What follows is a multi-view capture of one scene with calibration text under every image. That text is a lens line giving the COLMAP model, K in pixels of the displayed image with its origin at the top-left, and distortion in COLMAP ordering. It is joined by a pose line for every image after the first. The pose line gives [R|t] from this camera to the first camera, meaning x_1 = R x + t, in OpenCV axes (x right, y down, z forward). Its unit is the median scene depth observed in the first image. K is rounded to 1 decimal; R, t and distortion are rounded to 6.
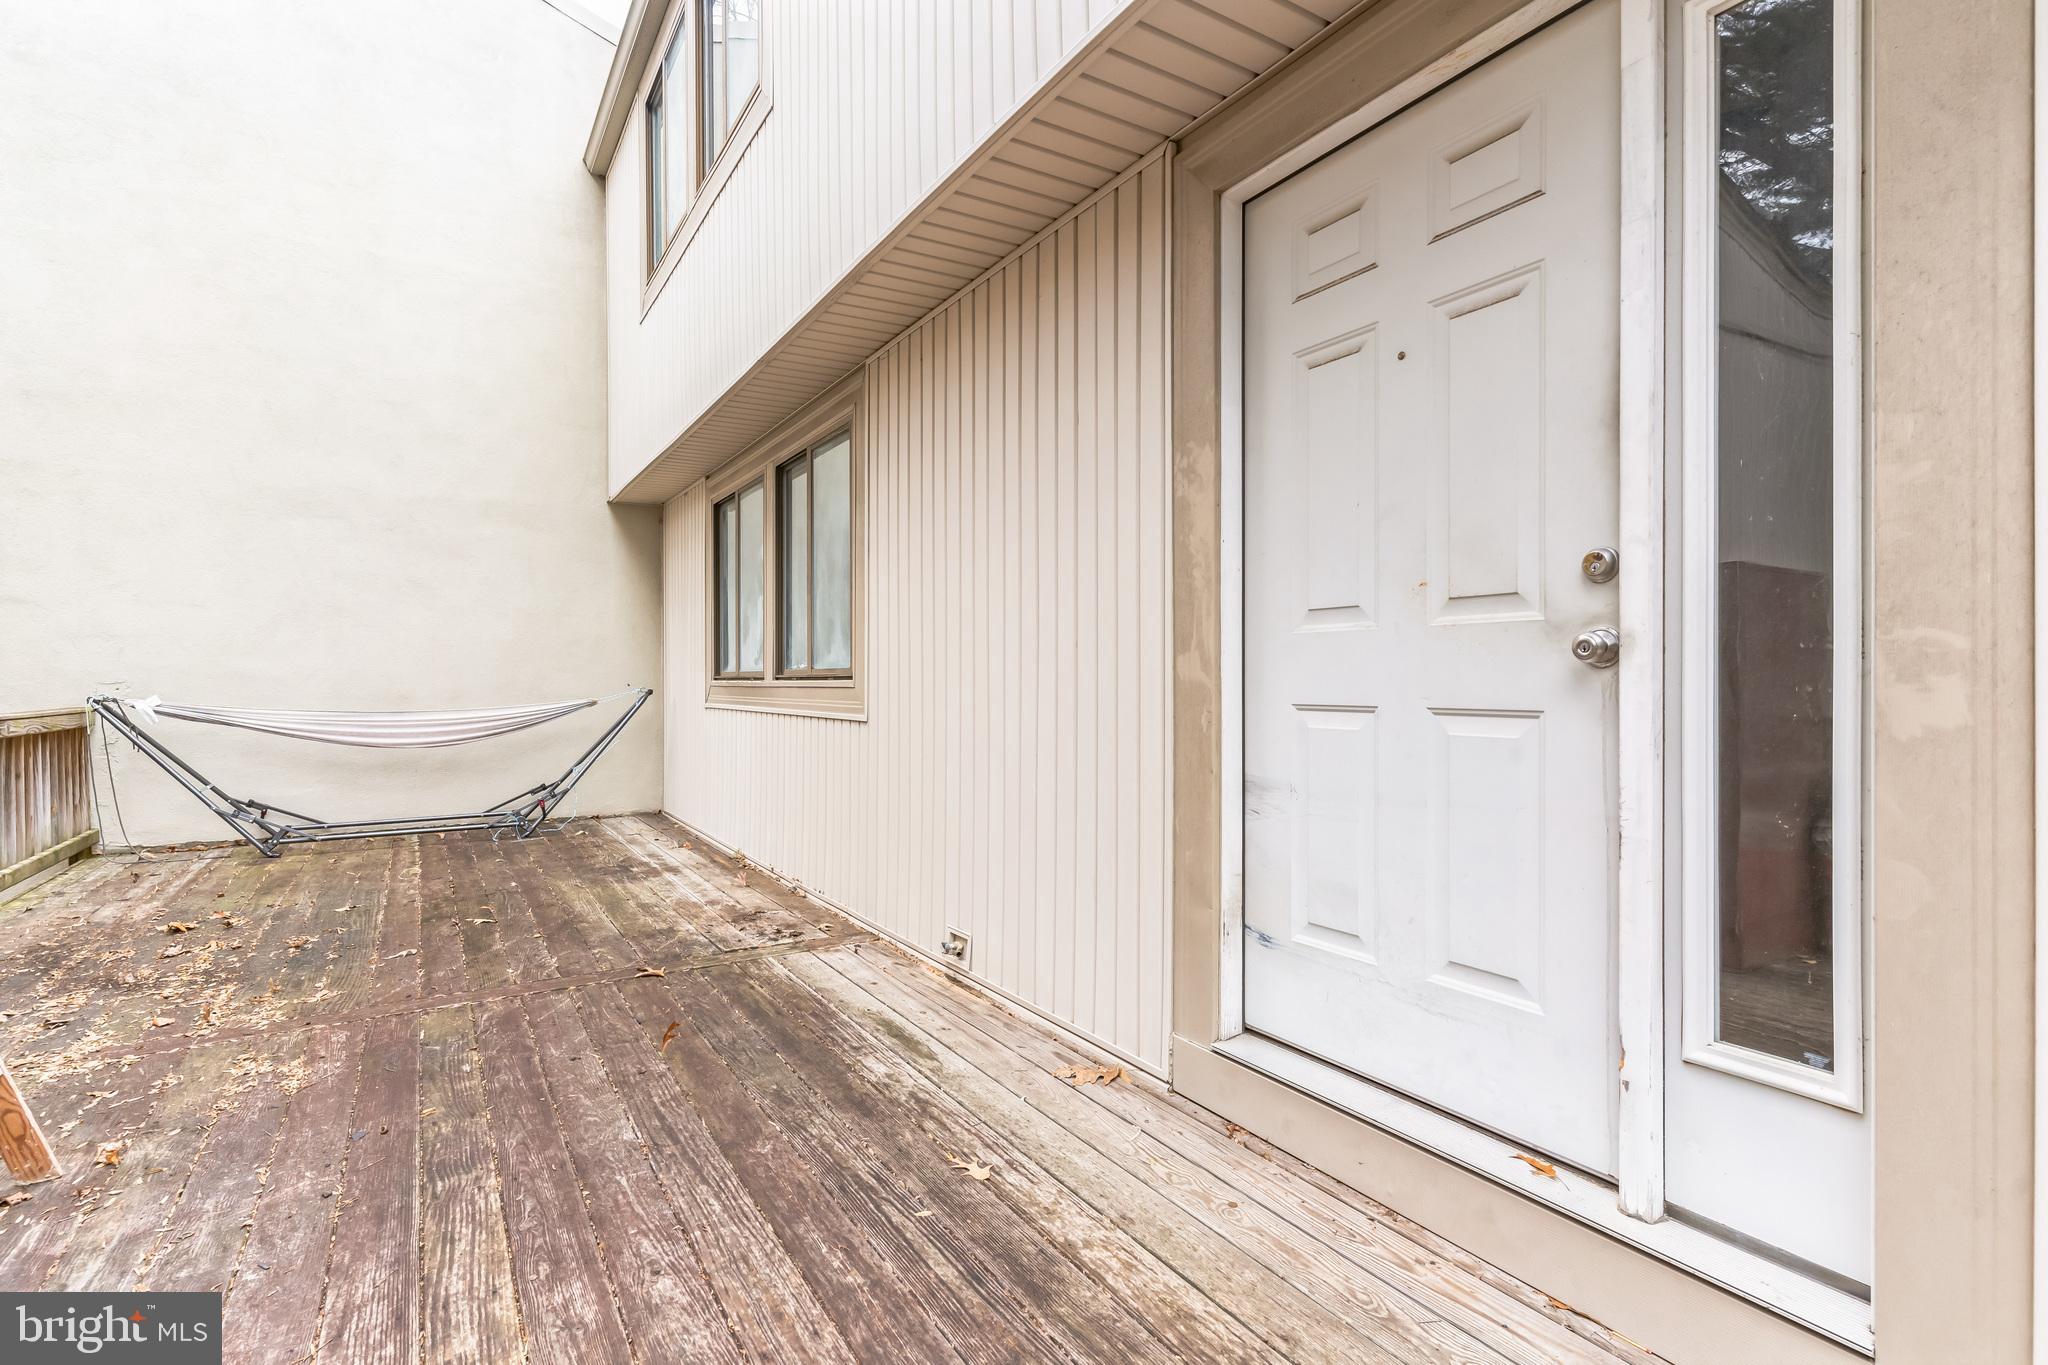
lens RADIAL K [[967.7, 0, 1017.4], [0, 967.7, 673.3], [0, 0, 1]] dist [0.002378, -0.000342]
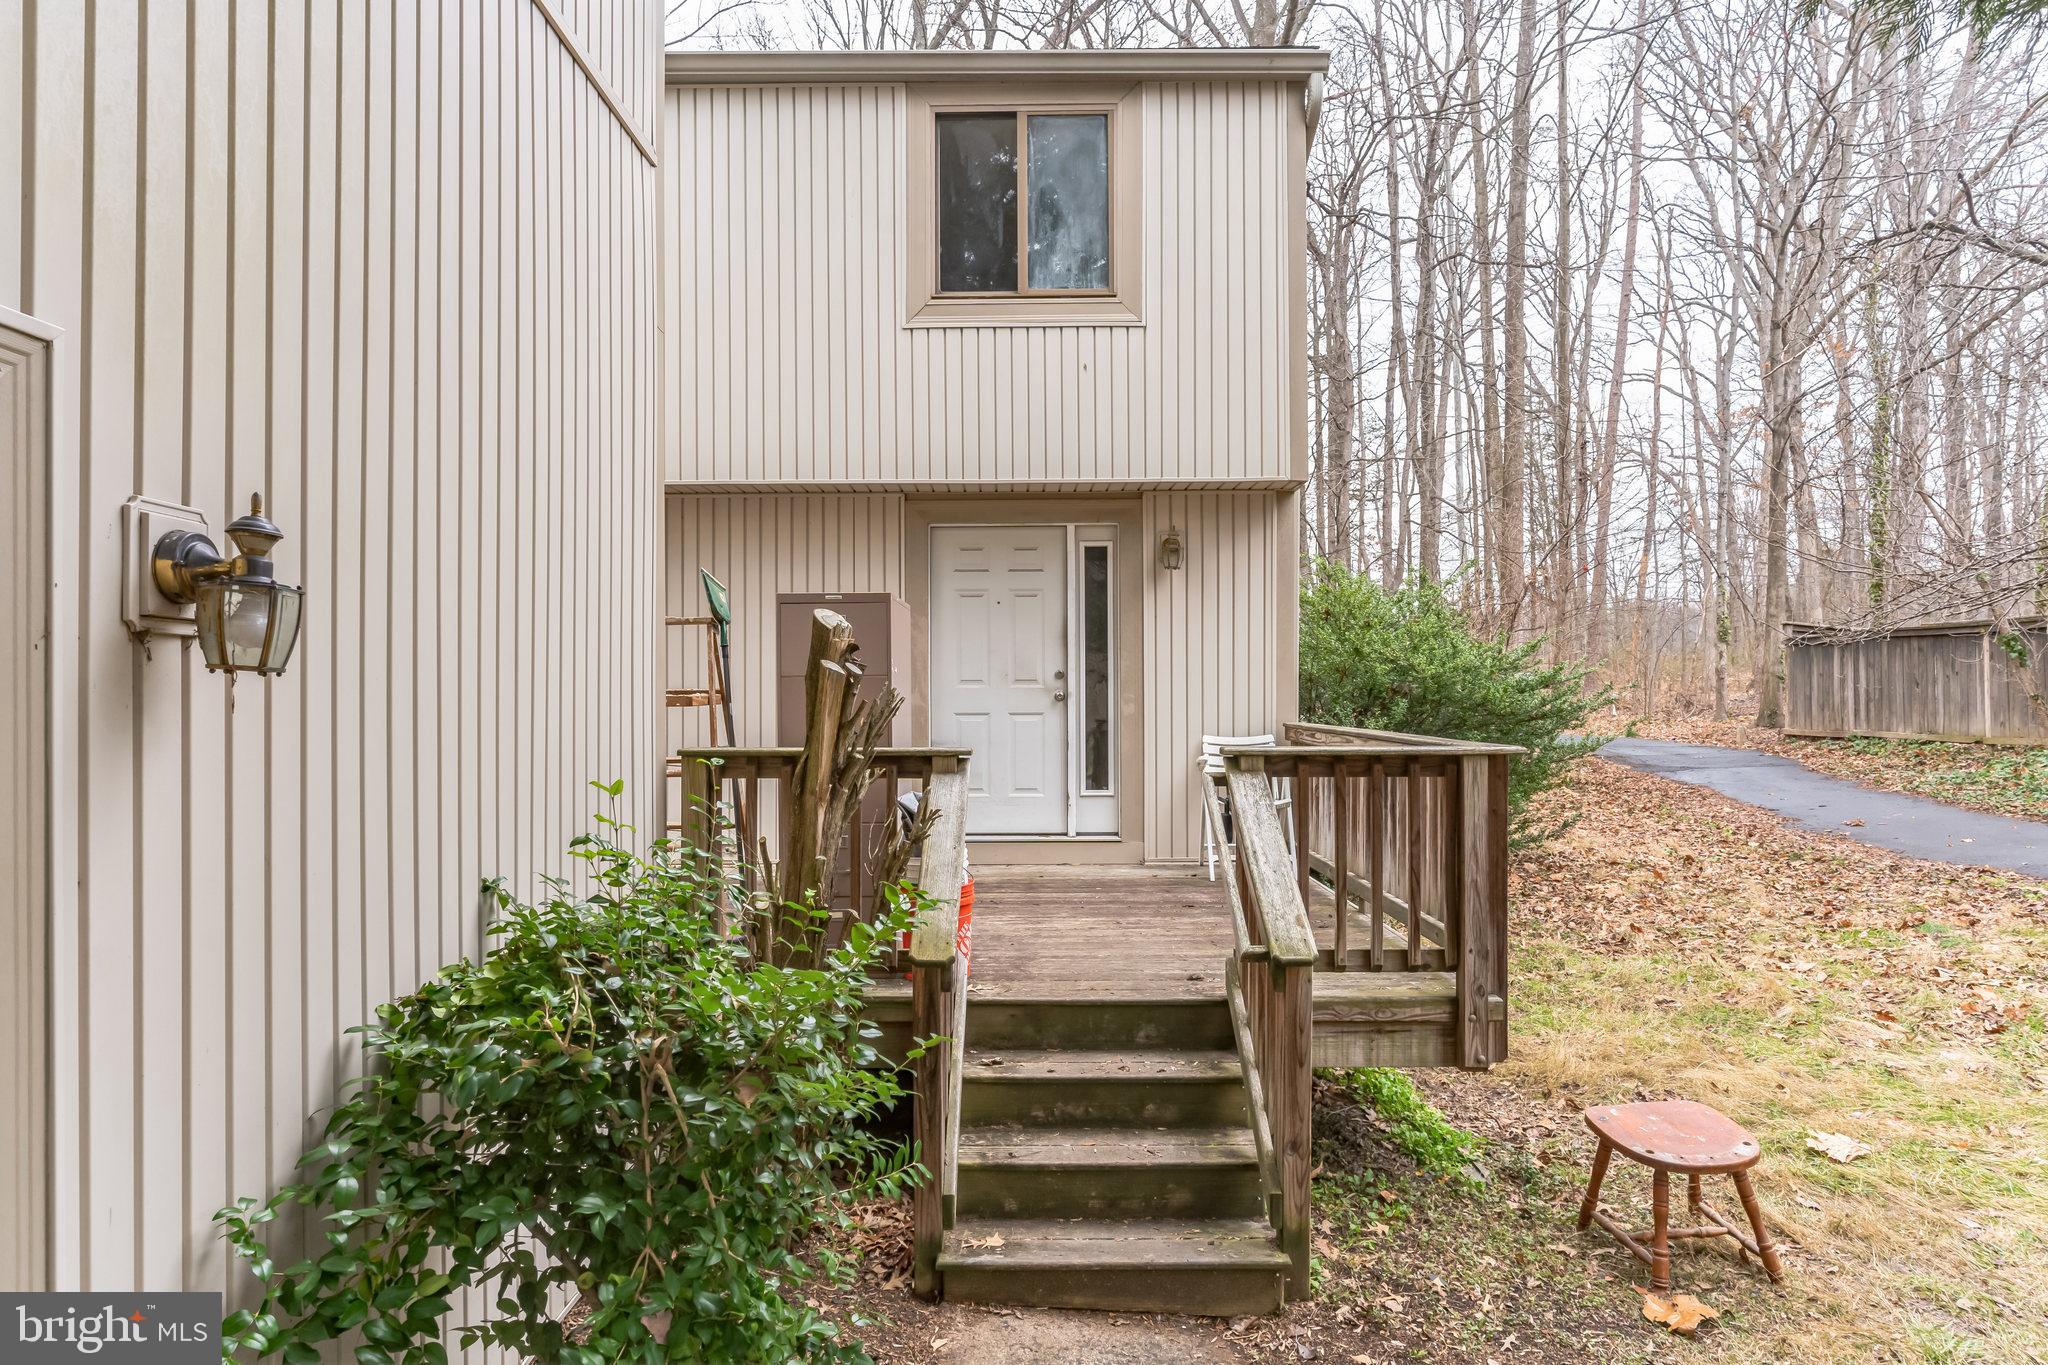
lens RADIAL K [[1181.2, 0, 1034.3], [0, 1181.2, 689.6], [0, 0, 1]] dist [-0.000920, 0.002154]
pose [[0.515291, 0.009133, 0.856966, -3.360519], [0.002919, 0.999919, -0.012412, 0.006462], [-0.857010, 0.008897, 0.515223, -1.287868]]
